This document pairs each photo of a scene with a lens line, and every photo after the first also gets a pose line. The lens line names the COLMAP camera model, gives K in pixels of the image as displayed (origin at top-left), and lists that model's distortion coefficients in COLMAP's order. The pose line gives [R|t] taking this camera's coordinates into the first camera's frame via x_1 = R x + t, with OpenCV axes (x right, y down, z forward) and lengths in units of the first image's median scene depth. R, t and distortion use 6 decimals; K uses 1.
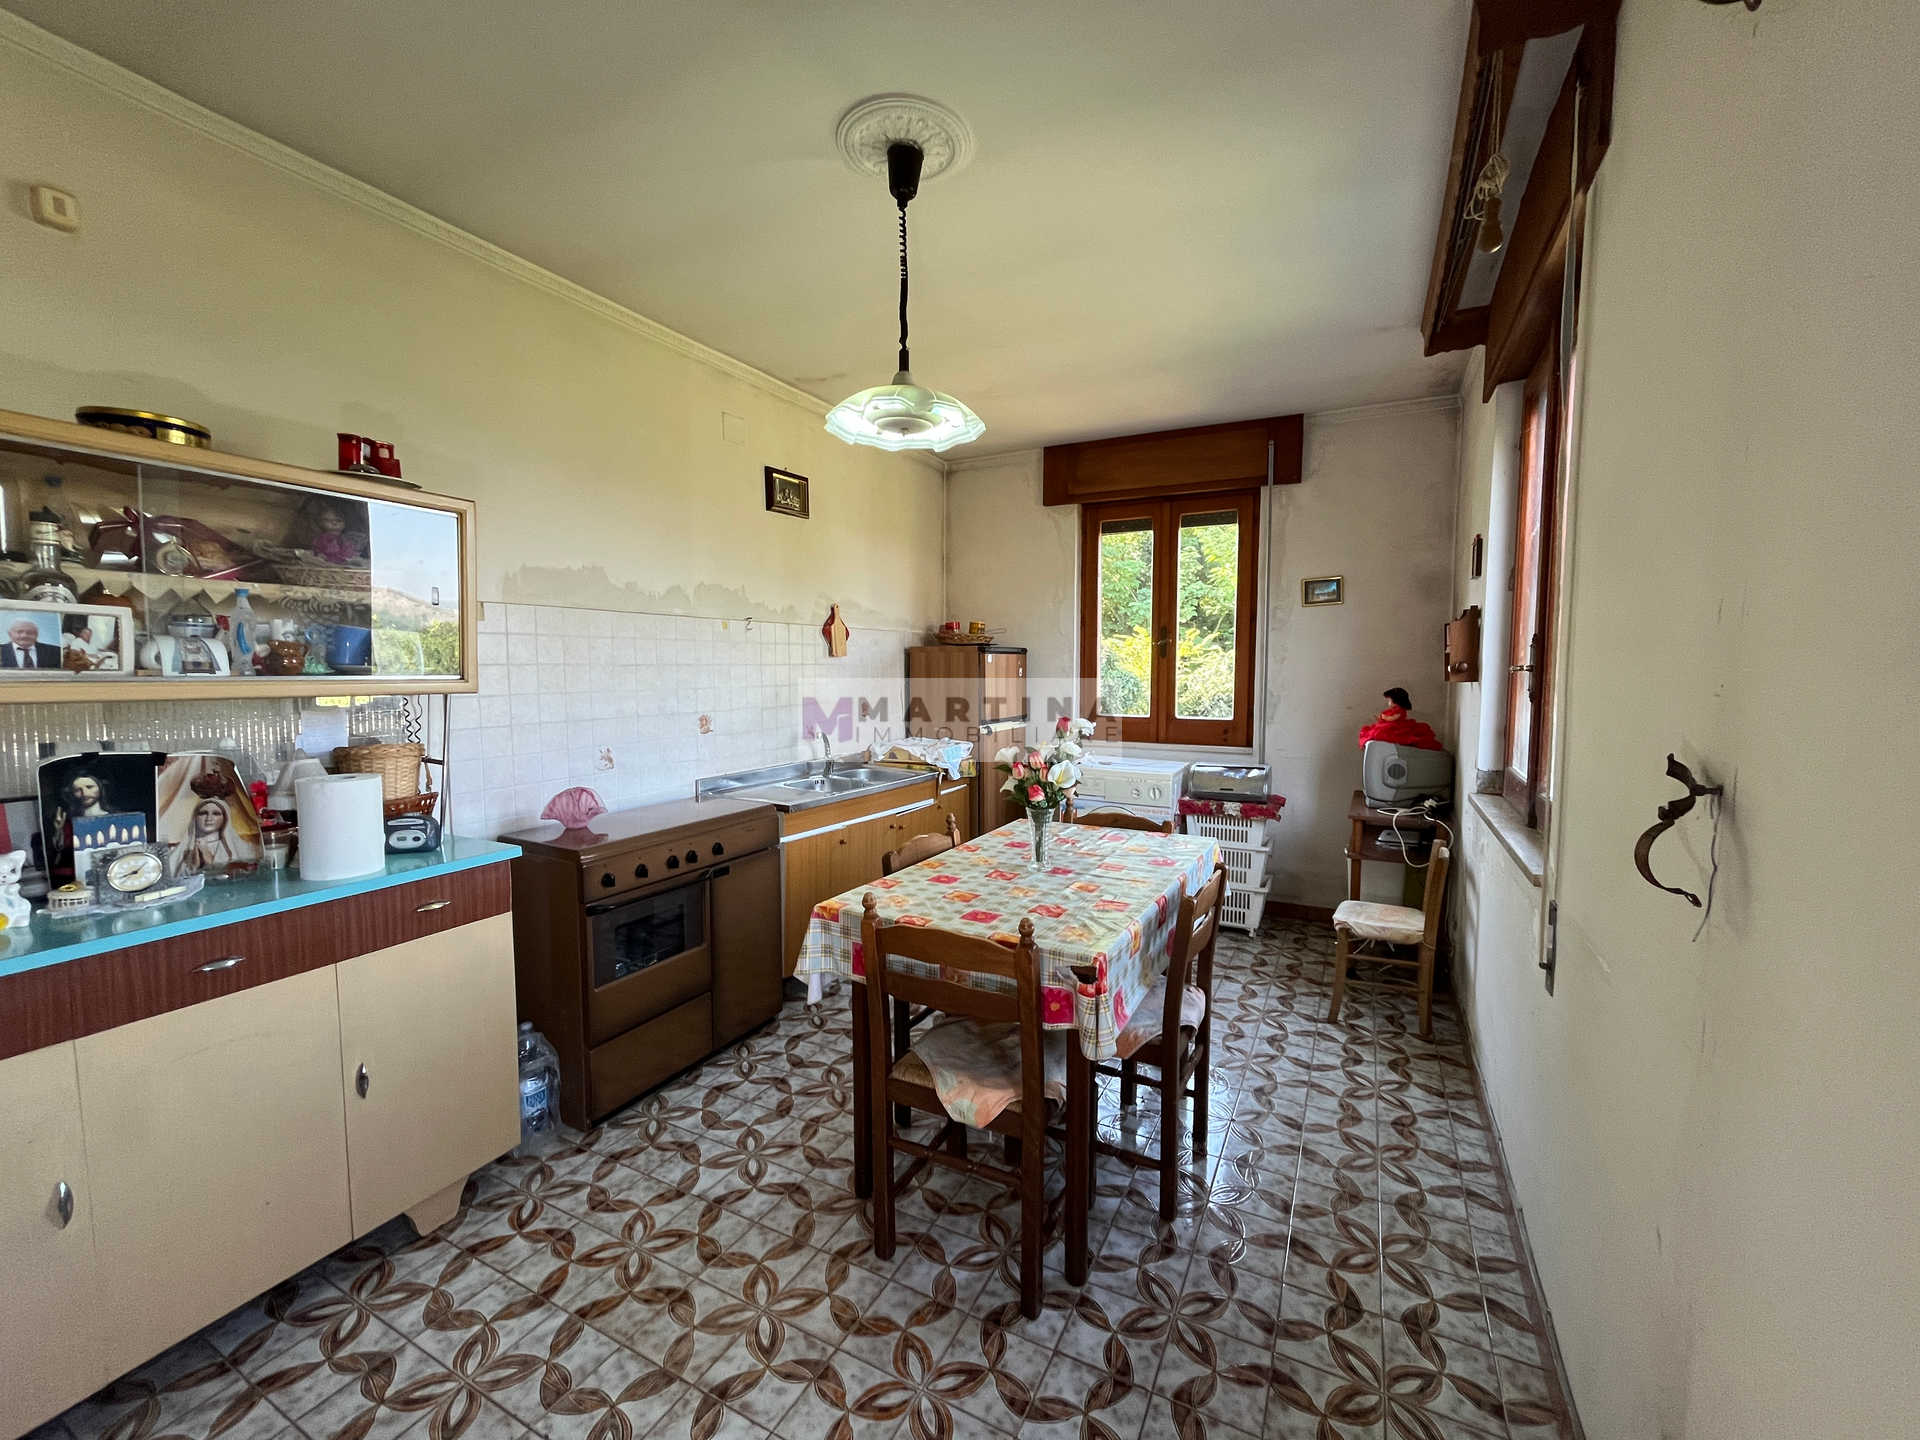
lens RADIAL K [[776.4, 0, 963.2], [0, 776.4, 717.4], [0, 0, 1]] dist [0.000210, 0.000370]
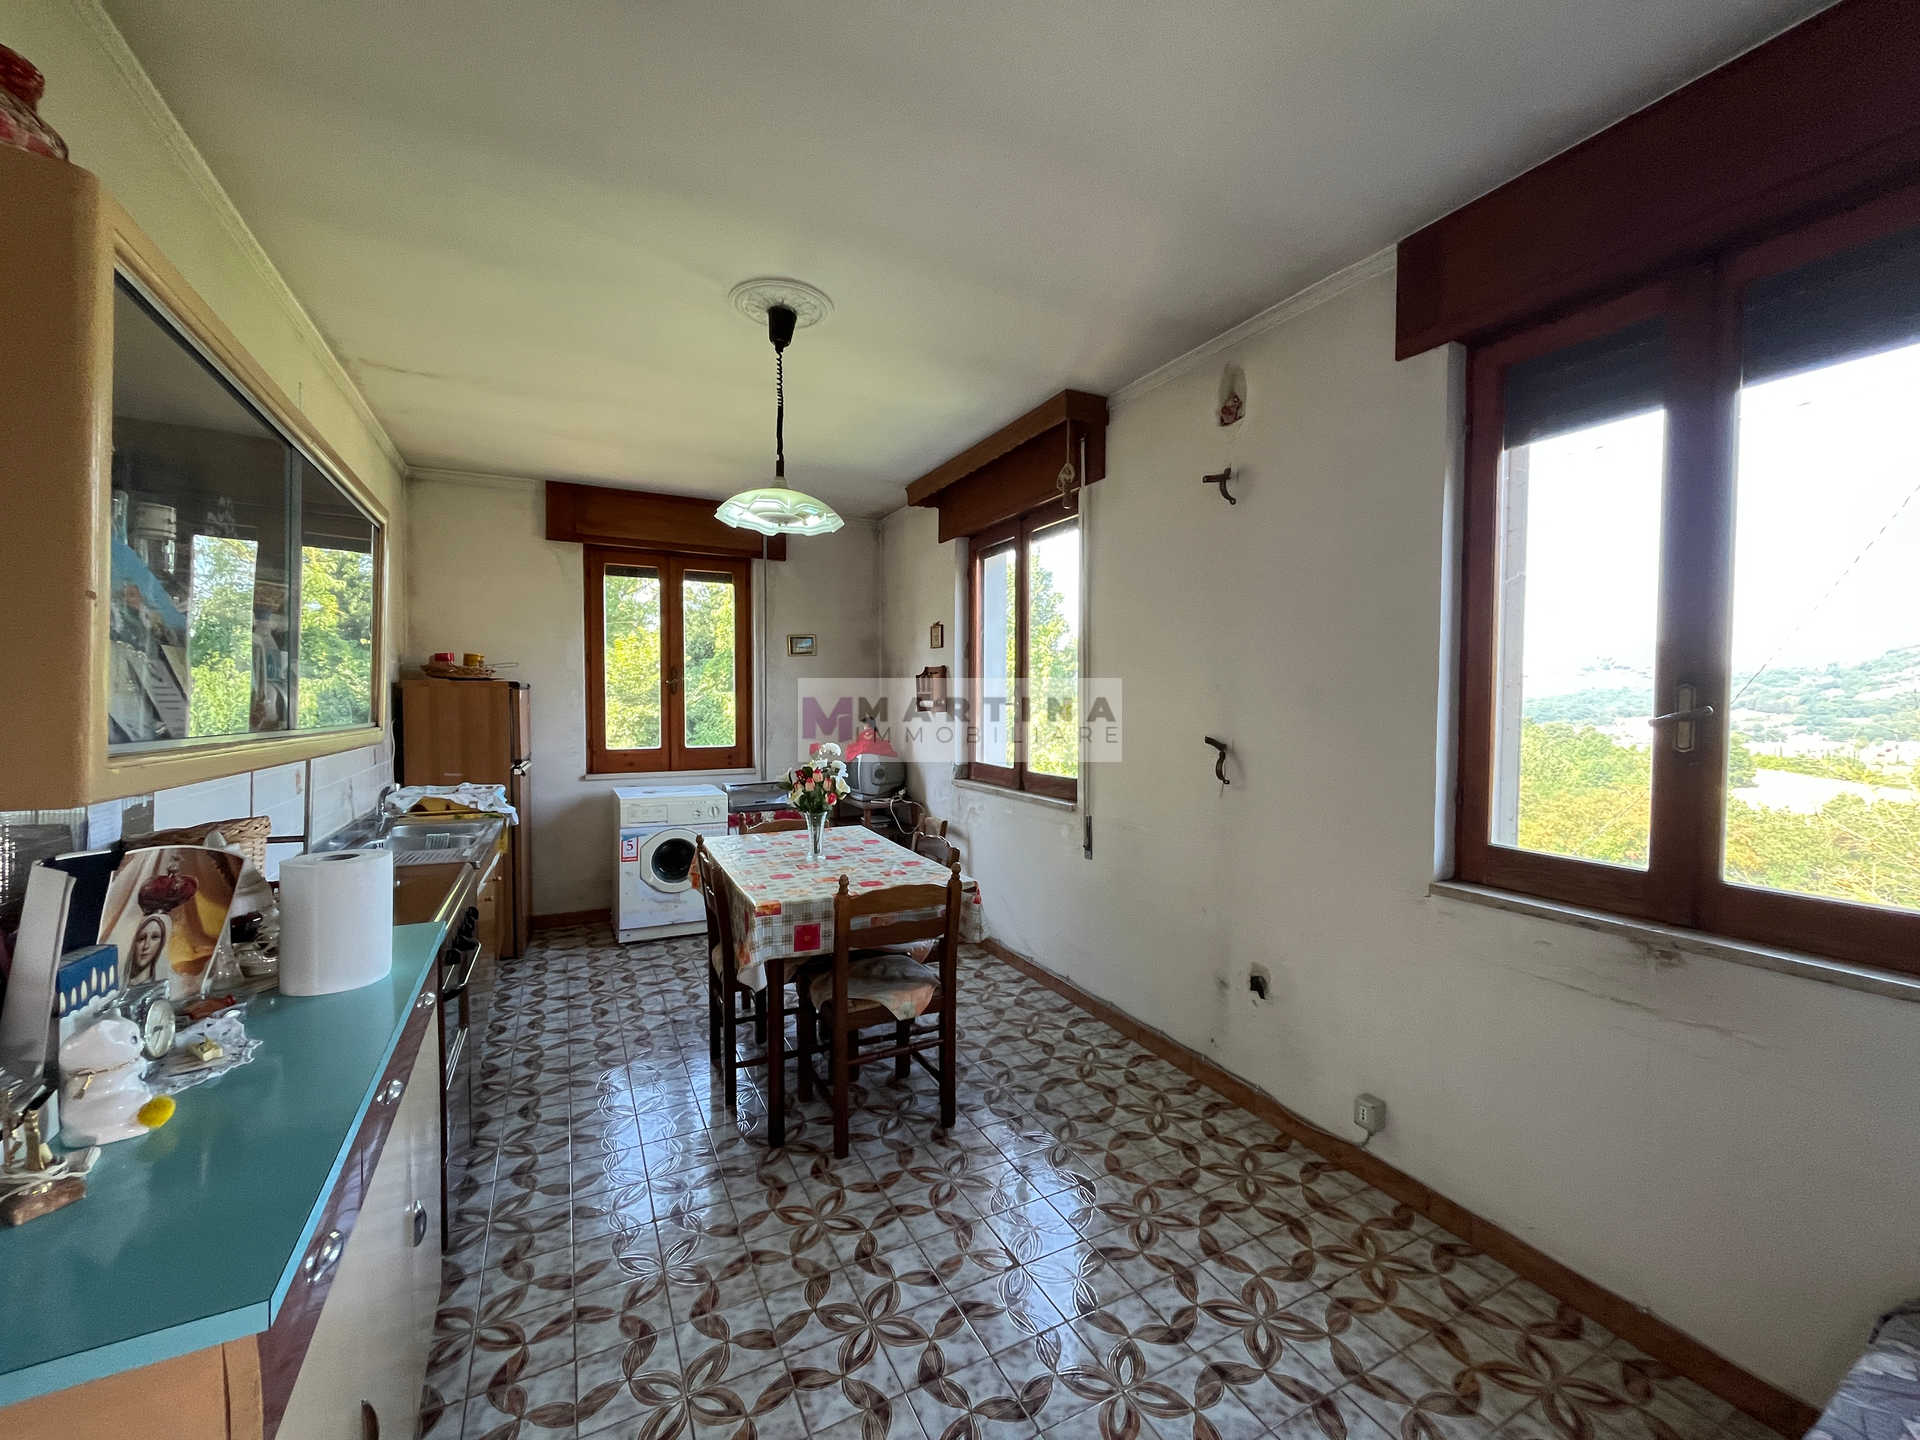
lens RADIAL K [[776.4, 0, 962.0], [0, 776.4, 712.5], [0, 0, 1]] dist [0.000210, 0.000370]
pose [[0.578515, -0.015590, 0.815523, -0.913375], [0.053954, 0.998359, -0.019189, -0.014654], [-0.813886, 0.055102, 0.578407, 0.033203]]
